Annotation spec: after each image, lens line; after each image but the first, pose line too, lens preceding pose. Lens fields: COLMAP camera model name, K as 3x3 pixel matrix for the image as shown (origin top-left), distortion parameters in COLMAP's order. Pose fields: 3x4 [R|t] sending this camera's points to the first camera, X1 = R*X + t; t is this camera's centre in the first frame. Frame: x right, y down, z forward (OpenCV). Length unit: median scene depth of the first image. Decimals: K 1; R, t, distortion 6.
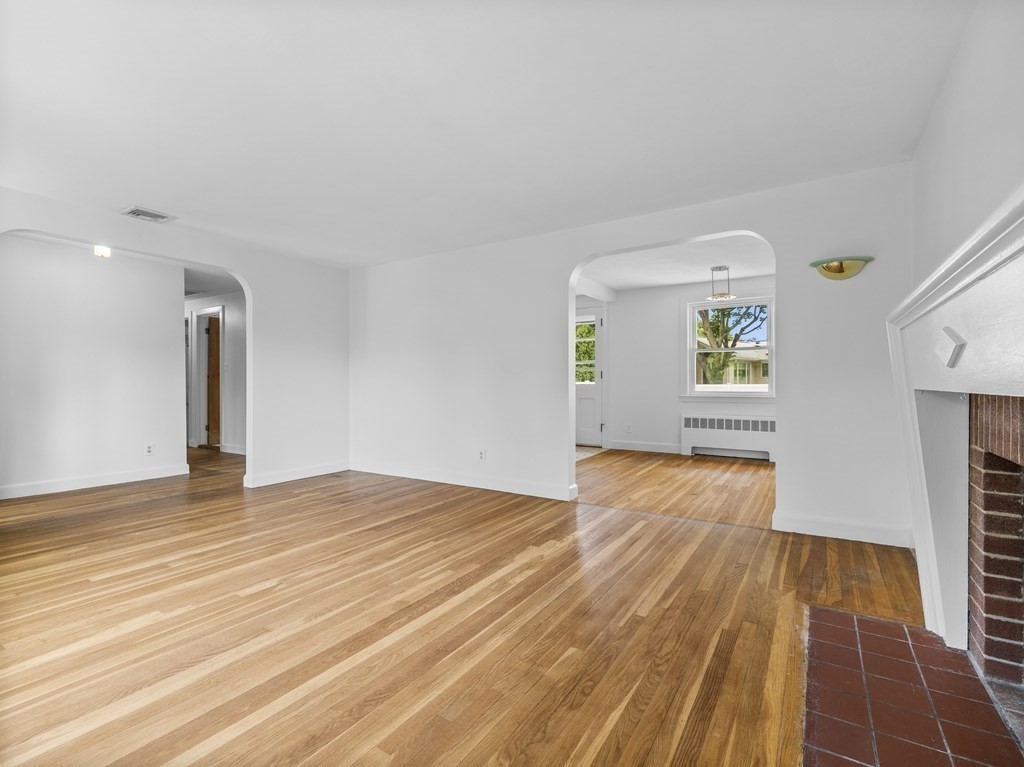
lens RADIAL K [[484.2, 0, 489.3], [0, 484.2, 383.2], [0, 0, 1]] dist [-0.001113, -0.001122]
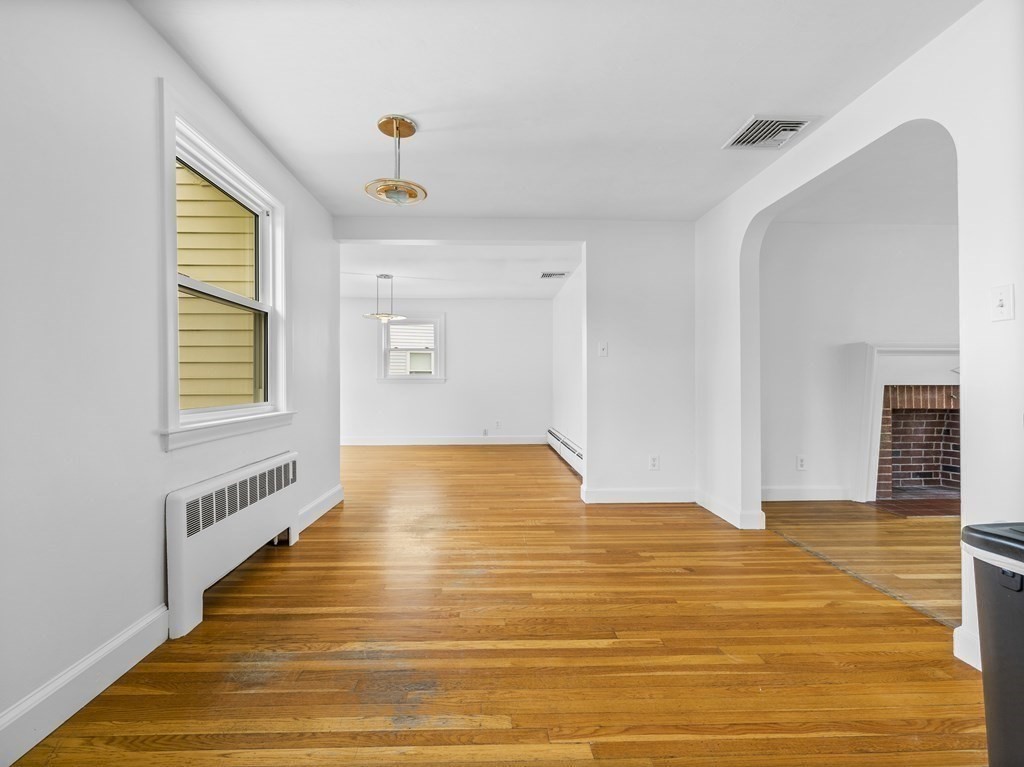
lens RADIAL K [[484.2, 0, 508.9], [0, 484.2, 381.6], [0, 0, 1]] dist [-0.001113, -0.001122]
pose [[-0.601232, 0.002505, 0.799070, 0.104128], [0.005303, 0.999986, 0.000856, -0.009858], [-0.799057, 0.004752, -0.601237, 2.125290]]
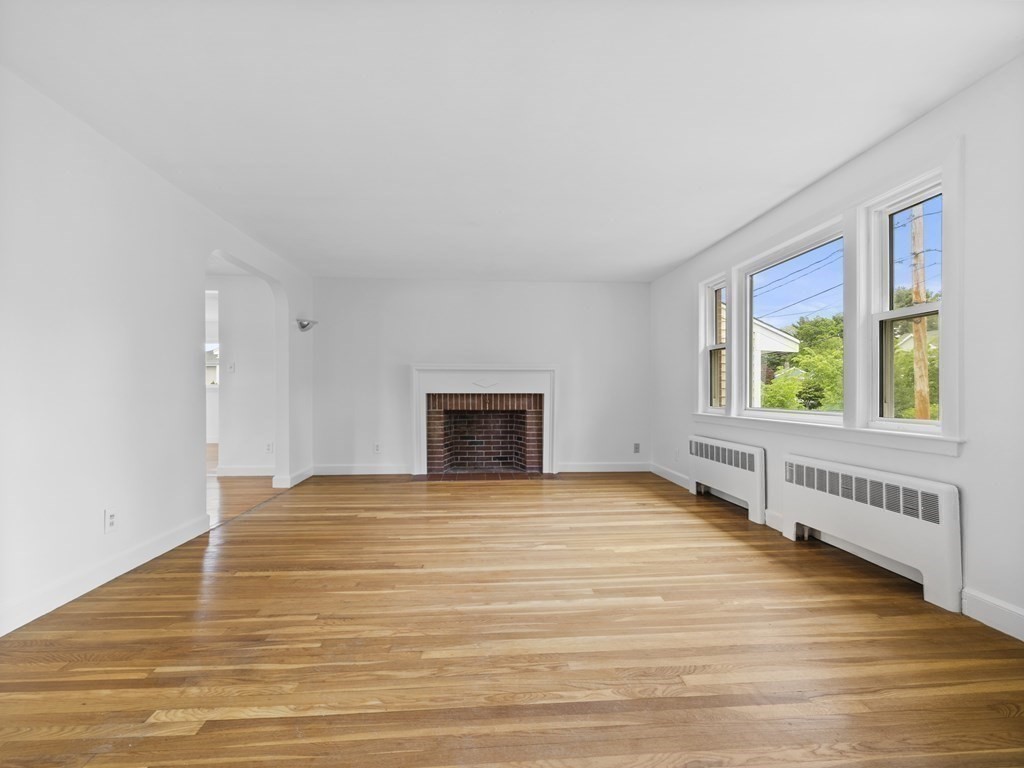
lens RADIAL K [[484.2, 0, 508.9], [0, 484.2, 383.9], [0, 0, 1]] dist [-0.001113, -0.001122]
pose [[-0.613099, 0.008266, 0.789963, -1.114097], [-0.001758, 0.999929, -0.011827, -0.008093], [-0.790004, -0.008640, -0.613040, 1.457788]]
